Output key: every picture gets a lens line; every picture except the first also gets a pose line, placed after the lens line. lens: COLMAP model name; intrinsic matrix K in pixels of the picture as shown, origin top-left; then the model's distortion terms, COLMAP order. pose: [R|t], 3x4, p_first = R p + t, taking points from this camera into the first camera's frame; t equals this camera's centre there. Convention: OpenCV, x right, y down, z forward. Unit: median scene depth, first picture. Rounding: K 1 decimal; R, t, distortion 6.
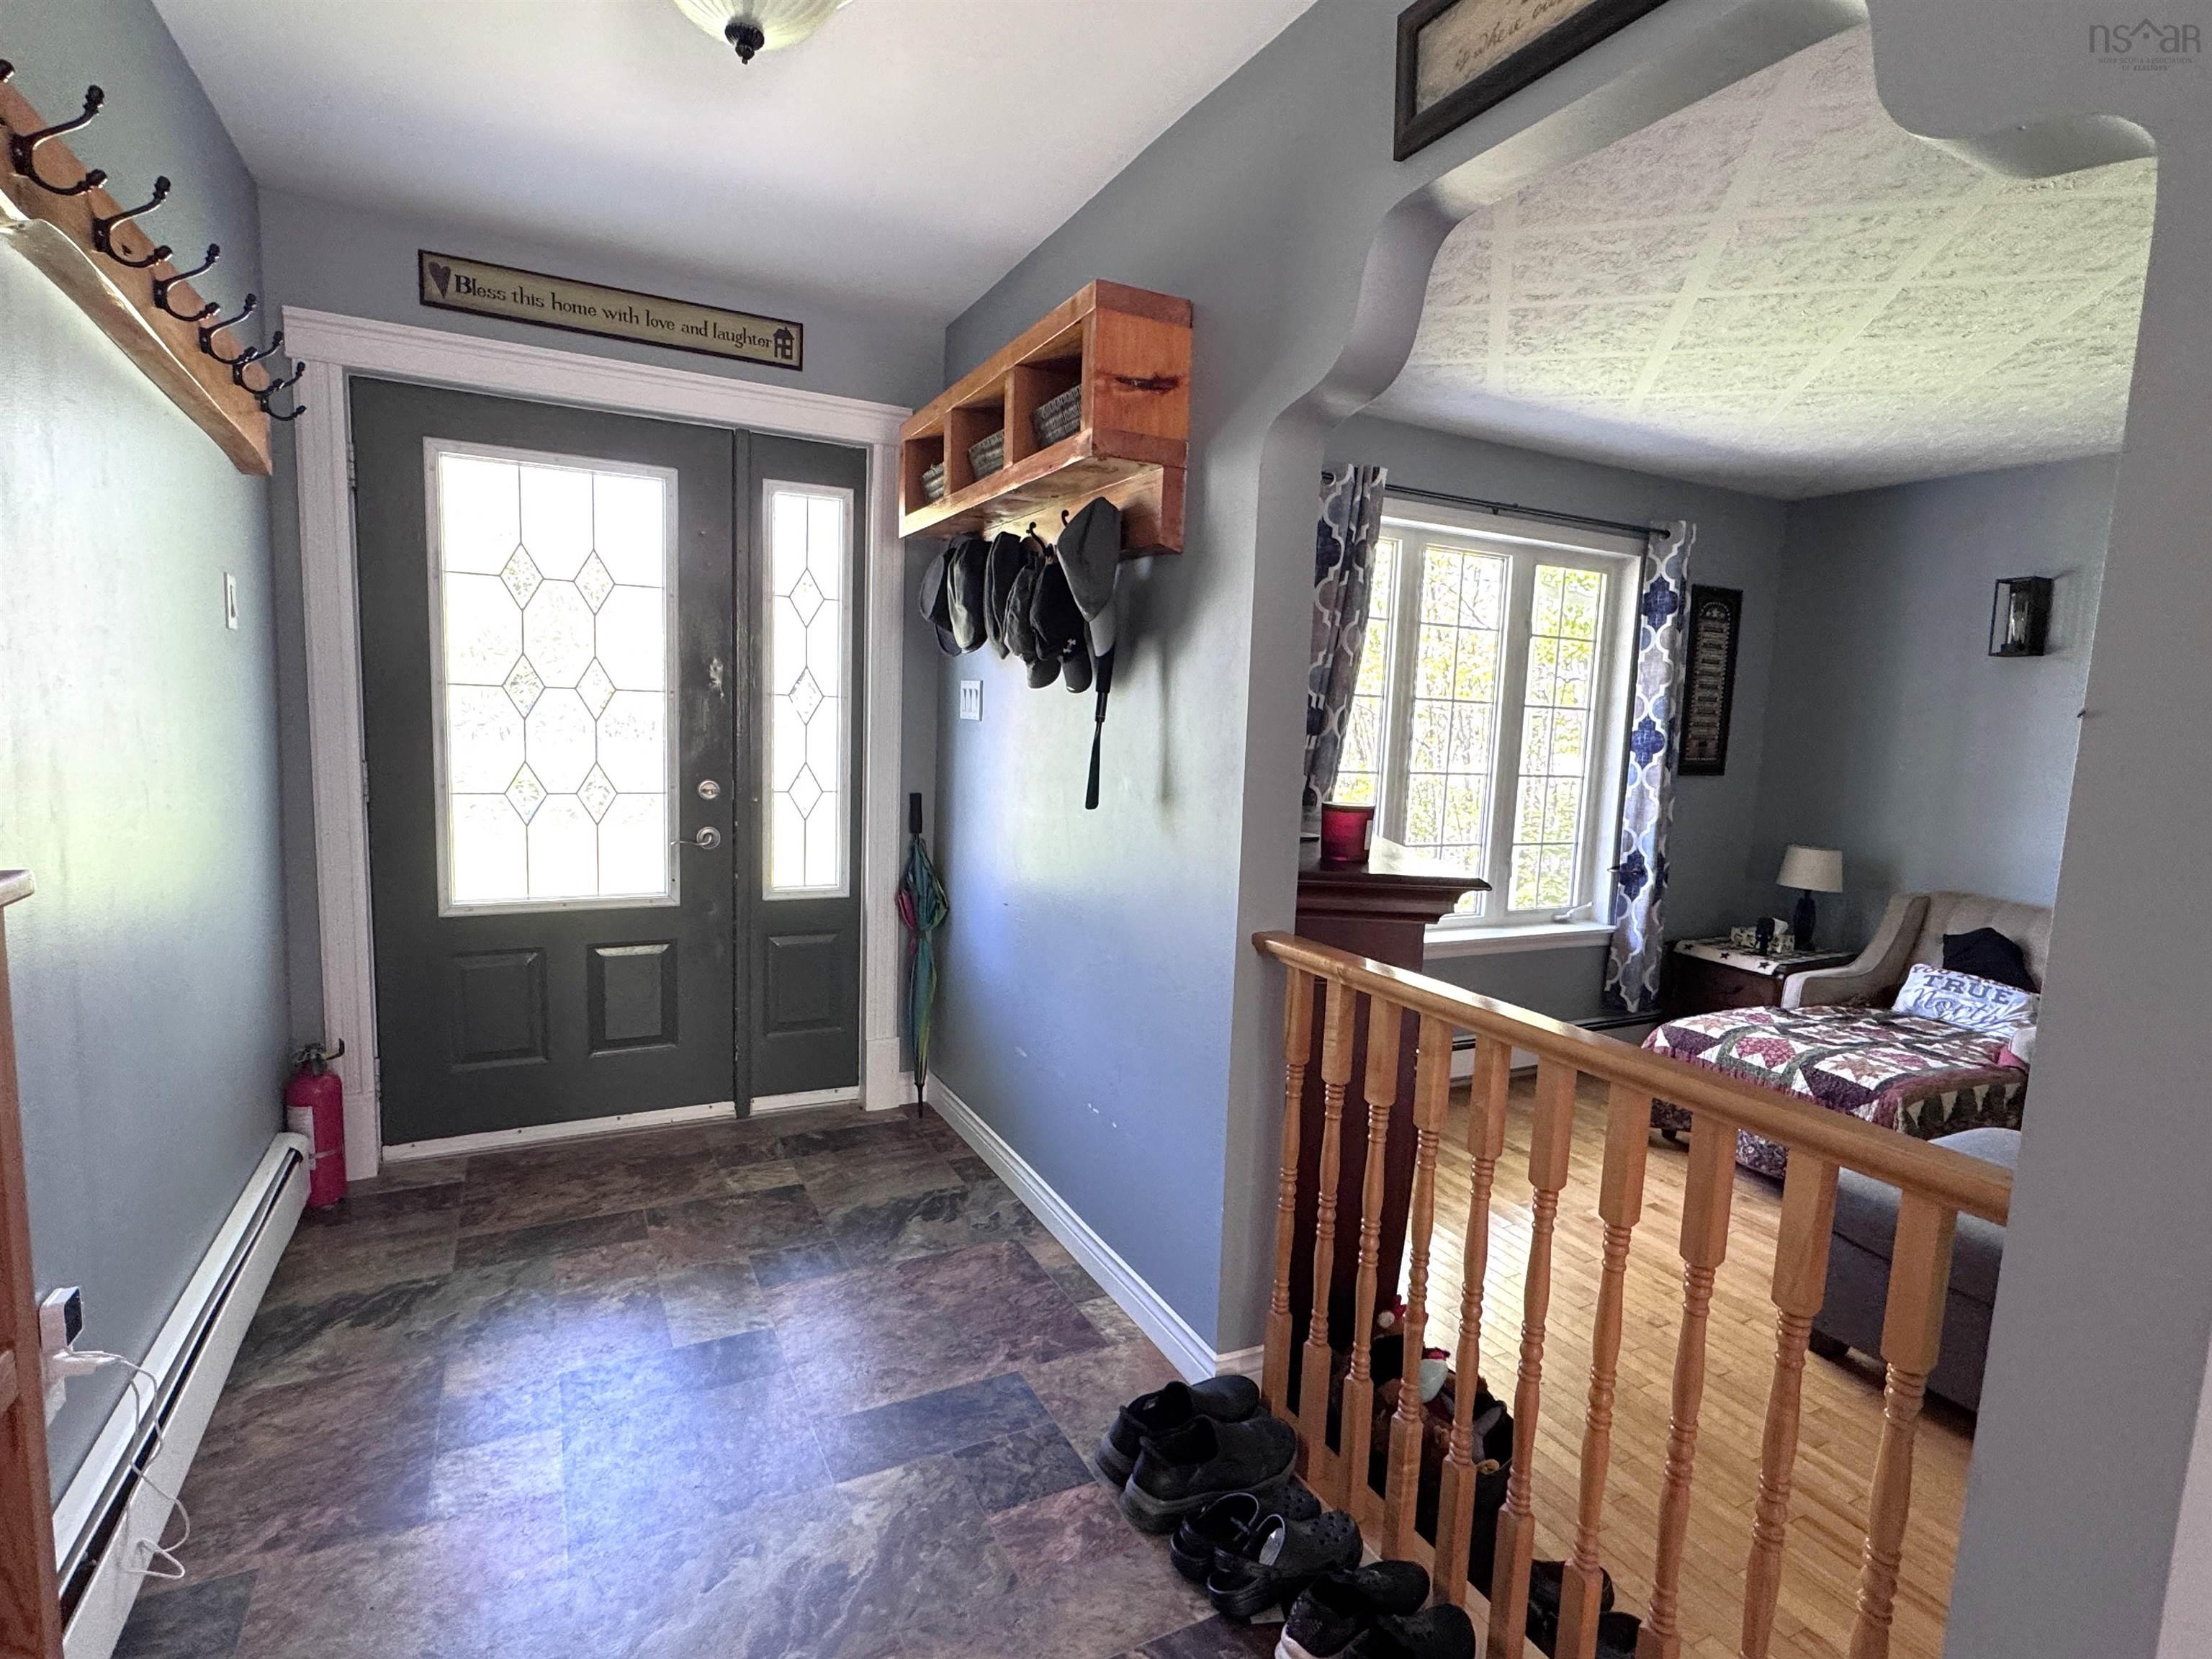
lens RADIAL K [[1096.9, 0, 1106.0], [0, 1096.9, 829.5], [0, 0, 1]] dist [0.003639, 0.000690]
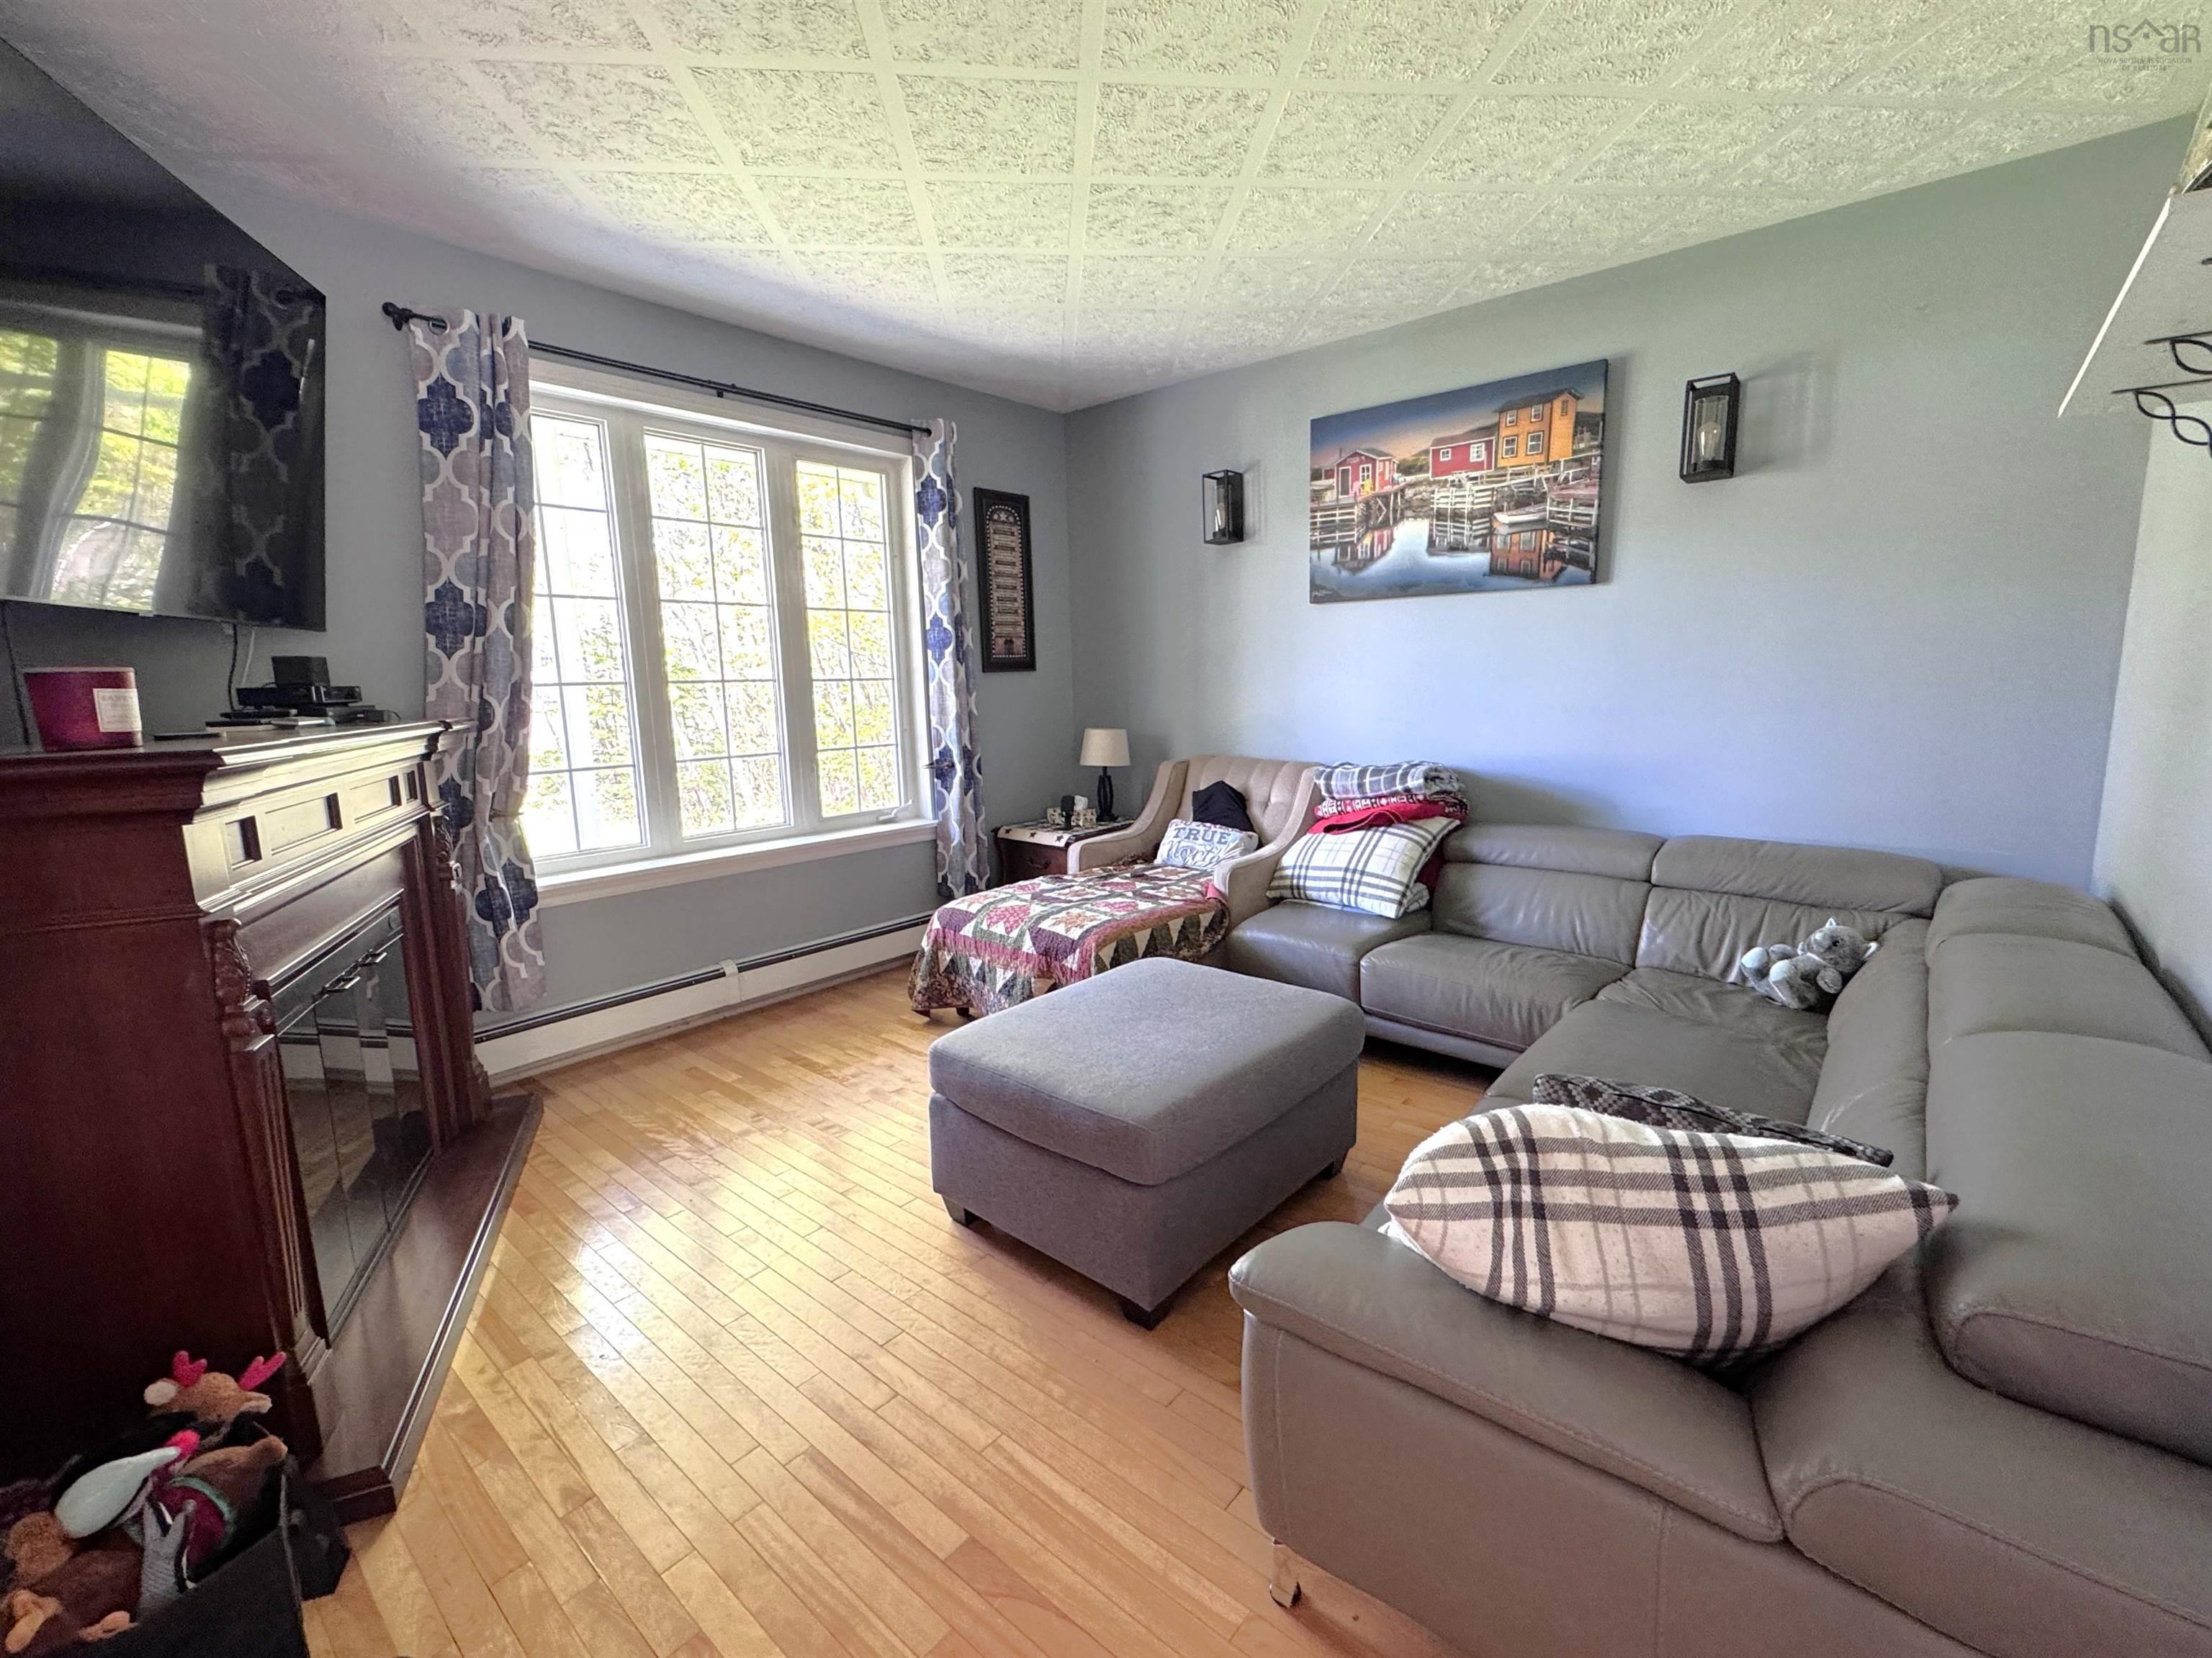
lens RADIAL K [[950.5, 0, 1106.0], [0, 950.5, 829.0], [0, 0, 1]] dist [-0.002425, 0.000014]
pose [[0.925466, -0.122753, 0.358393, 0.310178], [0.104008, 0.992025, 0.071201, 0.052704], [-0.364274, -0.028619, 0.930852, 0.110837]]
